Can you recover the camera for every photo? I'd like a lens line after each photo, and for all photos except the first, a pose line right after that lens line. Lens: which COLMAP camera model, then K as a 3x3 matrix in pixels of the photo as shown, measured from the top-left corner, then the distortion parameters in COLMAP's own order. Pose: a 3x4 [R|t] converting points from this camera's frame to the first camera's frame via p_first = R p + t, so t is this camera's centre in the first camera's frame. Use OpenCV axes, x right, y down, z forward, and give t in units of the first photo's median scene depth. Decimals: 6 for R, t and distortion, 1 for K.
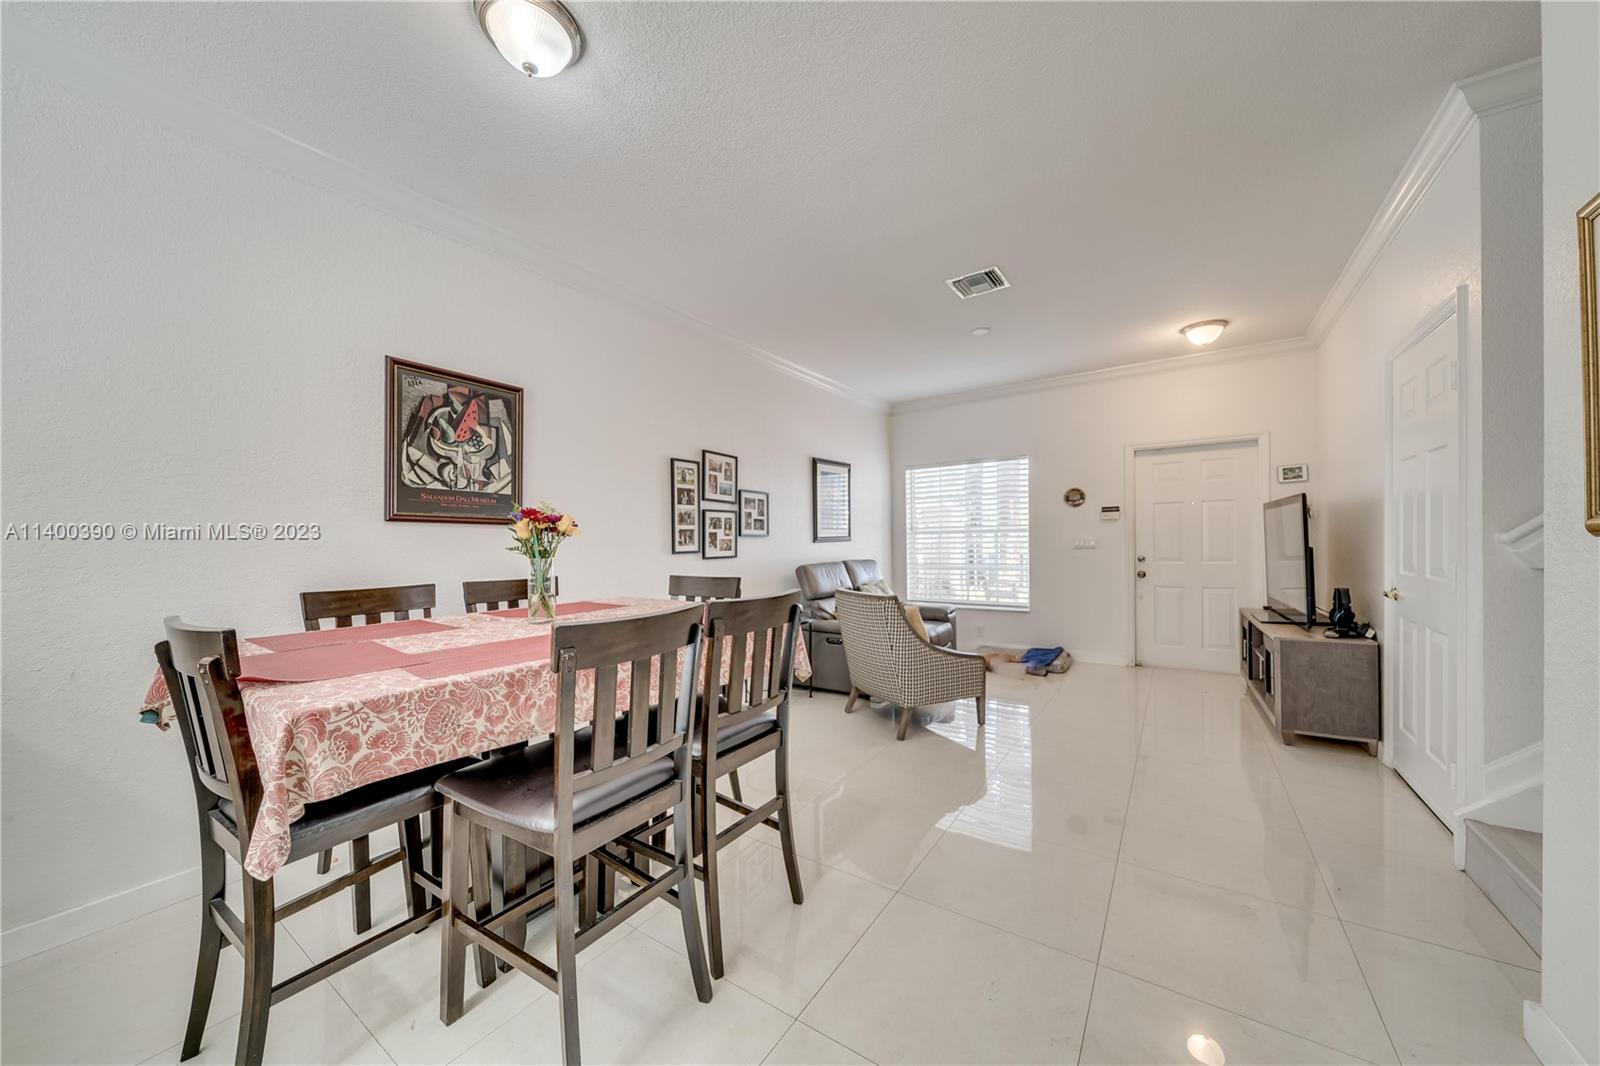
lens RADIAL K [[559.9, 0, 804.0], [0, 559.9, 551.1], [0, 0, 1]] dist [-0.003402, -0.000885]
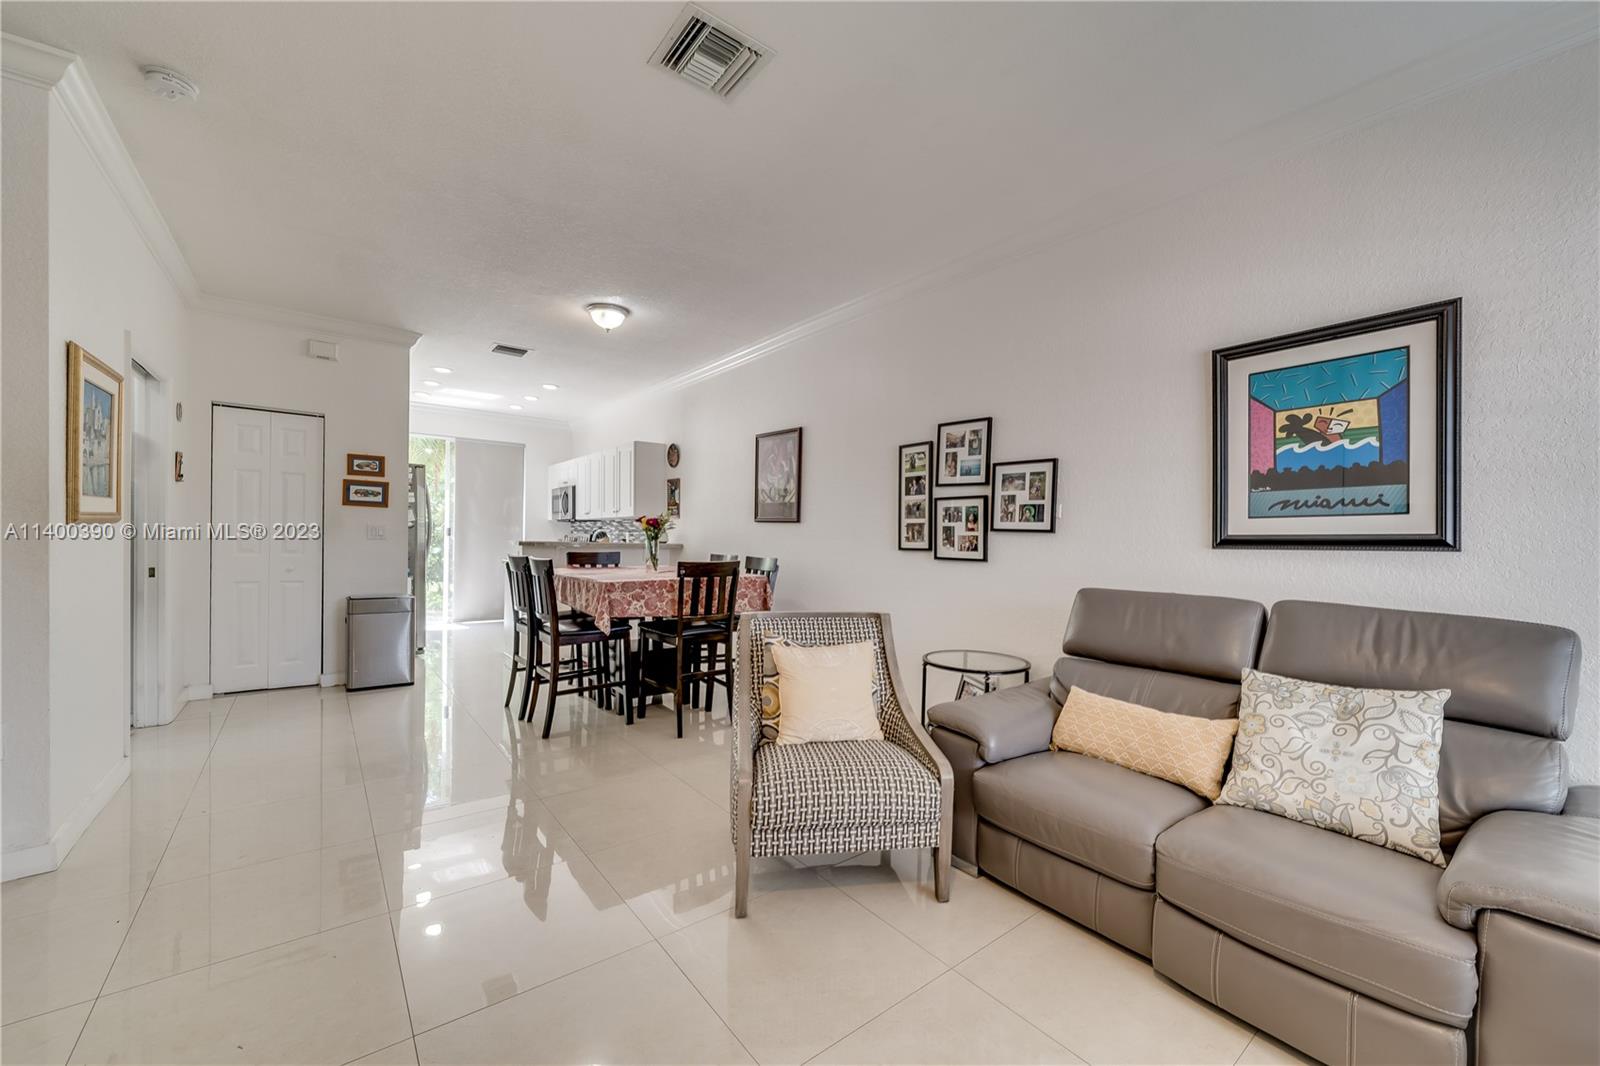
lens RADIAL K [[628.4, 0, 803.5], [0, 628.4, 546.0], [0, 0, 1]] dist [-0.010391, 0.000059]
pose [[-0.313331, 0.020863, -0.949415, 0.730927], [-0.032607, 0.998933, 0.032713, -0.028266], [0.949084, 0.041208, -0.312316, 1.082296]]
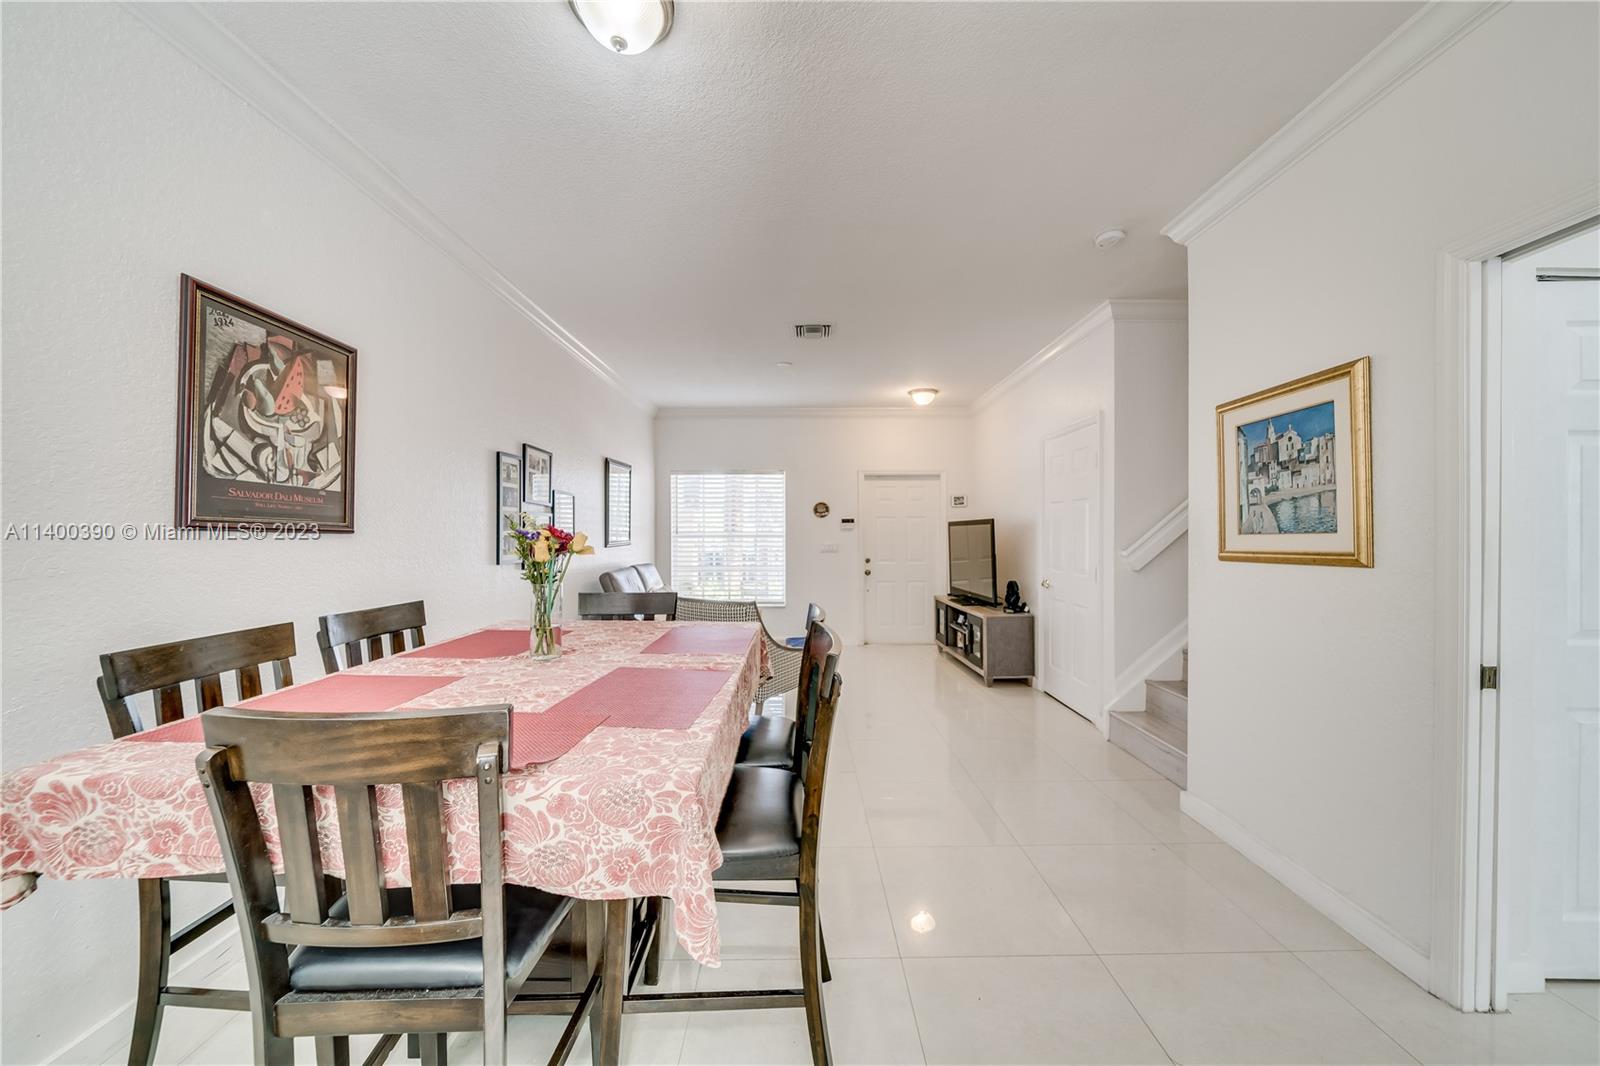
lens RADIAL K [[559.9, 0, 806.9], [0, 559.9, 545.4], [0, 0, 1]] dist [-0.003402, -0.000885]
pose [[0.821832, 0.003128, 0.569722, -0.307435], [-0.001759, 0.999994, -0.002953, -0.020939], [-0.569728, 0.001424, 0.821832, 0.036378]]
